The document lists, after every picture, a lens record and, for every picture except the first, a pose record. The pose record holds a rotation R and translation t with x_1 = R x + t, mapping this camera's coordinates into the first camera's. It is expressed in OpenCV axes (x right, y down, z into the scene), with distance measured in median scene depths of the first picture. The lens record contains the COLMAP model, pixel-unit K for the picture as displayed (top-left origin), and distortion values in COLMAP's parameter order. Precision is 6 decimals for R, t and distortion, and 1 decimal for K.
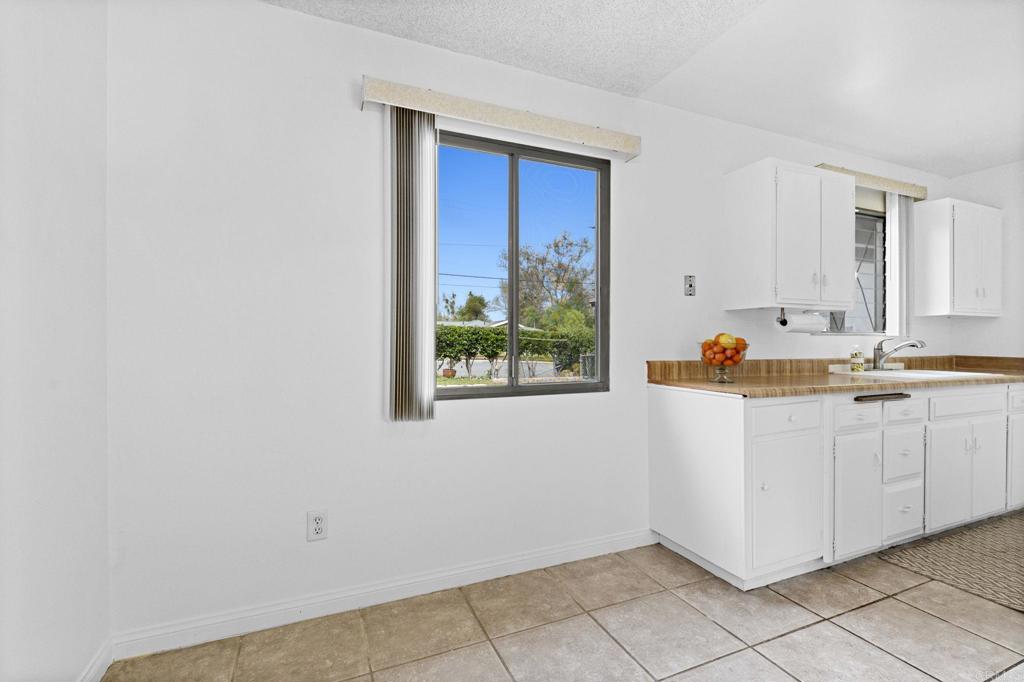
lens RADIAL K [[465.4, 0, 512.0], [0, 465.4, 338.7], [0, 0, 1]] dist [0.002871, 0.000380]
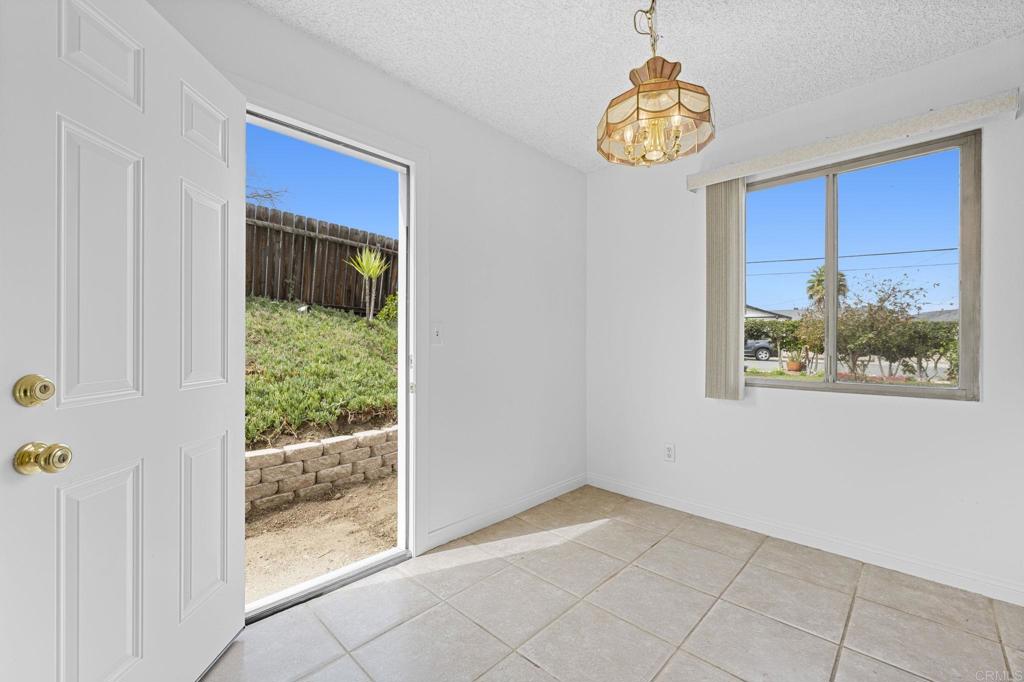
lens RADIAL K [[424.1, 0, 510.9], [0, 424.1, 340.7], [0, 0, 1]] dist [-0.000295, -0.000016]
pose [[0.386466, 0.002391, -0.922301, 0.684148], [-0.002574, 0.999996, 0.001514, 0.001590], [0.922300, 0.001789, 0.386471, -0.094740]]
